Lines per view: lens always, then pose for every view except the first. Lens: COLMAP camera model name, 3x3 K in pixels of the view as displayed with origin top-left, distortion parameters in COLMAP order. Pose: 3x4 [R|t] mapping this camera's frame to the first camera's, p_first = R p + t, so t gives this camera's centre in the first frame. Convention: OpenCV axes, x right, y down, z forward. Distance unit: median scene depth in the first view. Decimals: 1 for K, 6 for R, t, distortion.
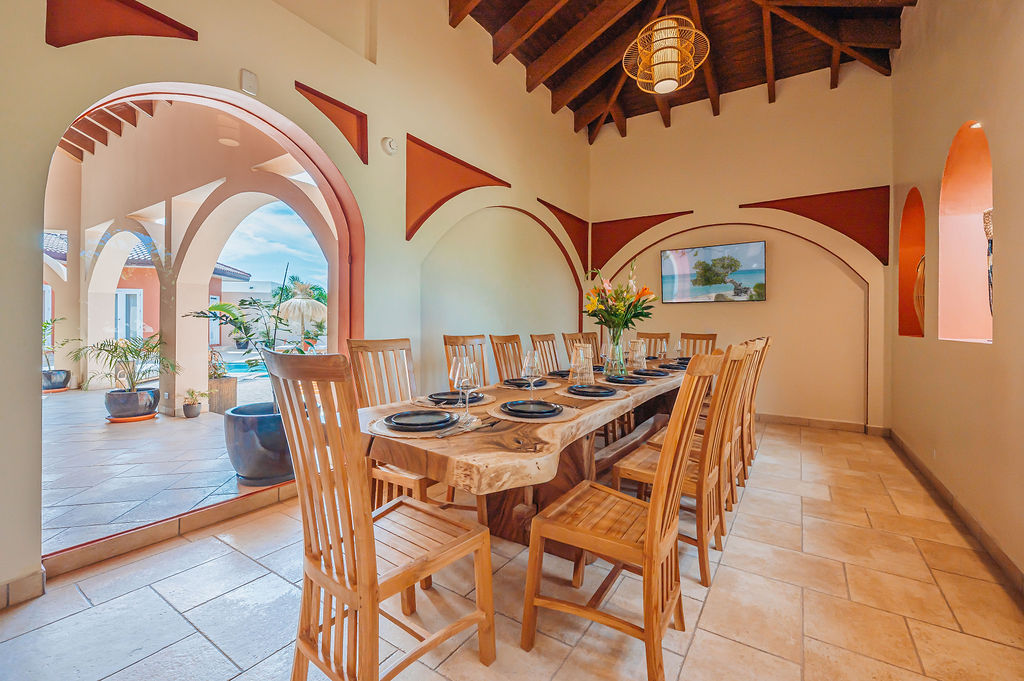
lens RADIAL K [[412.7, 0, 556.0], [0, 412.7, 325.2], [0, 0, 1]] dist [0.012444, 0.000153]
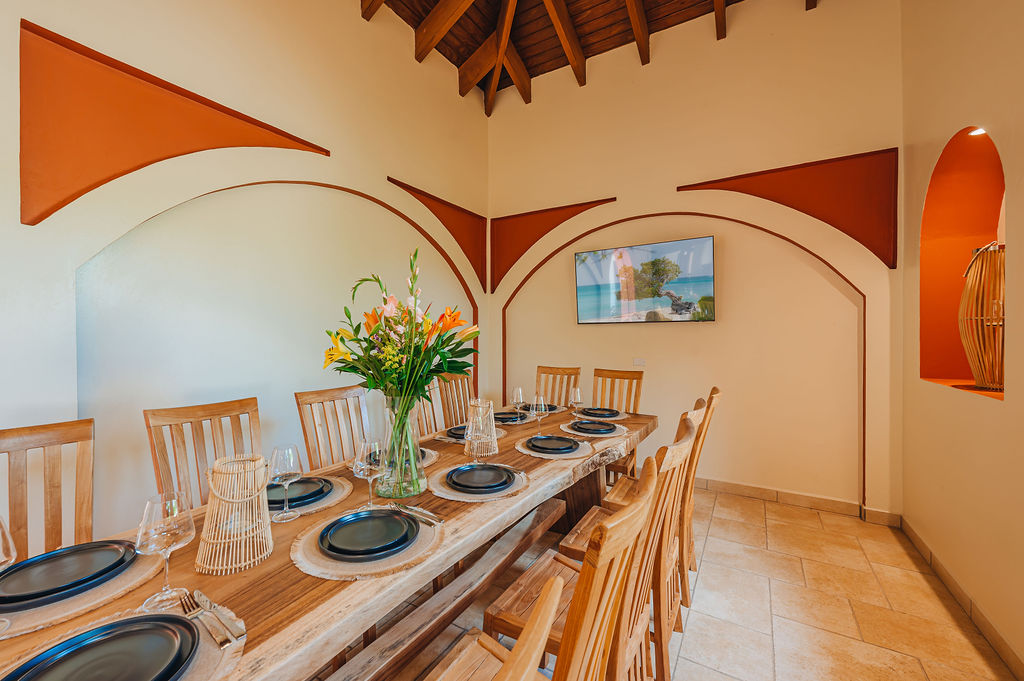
lens RADIAL K [[410.3, 0, 513.4], [0, 410.3, 339.4], [0, 0, 1]] dist [0.000574, 0.000134]
pose [[0.999969, -0.007846, -0.000339, 0.162397], [0.007848, 0.999948, 0.006570, -0.035091], [0.000288, -0.006573, 0.999978, 0.299337]]
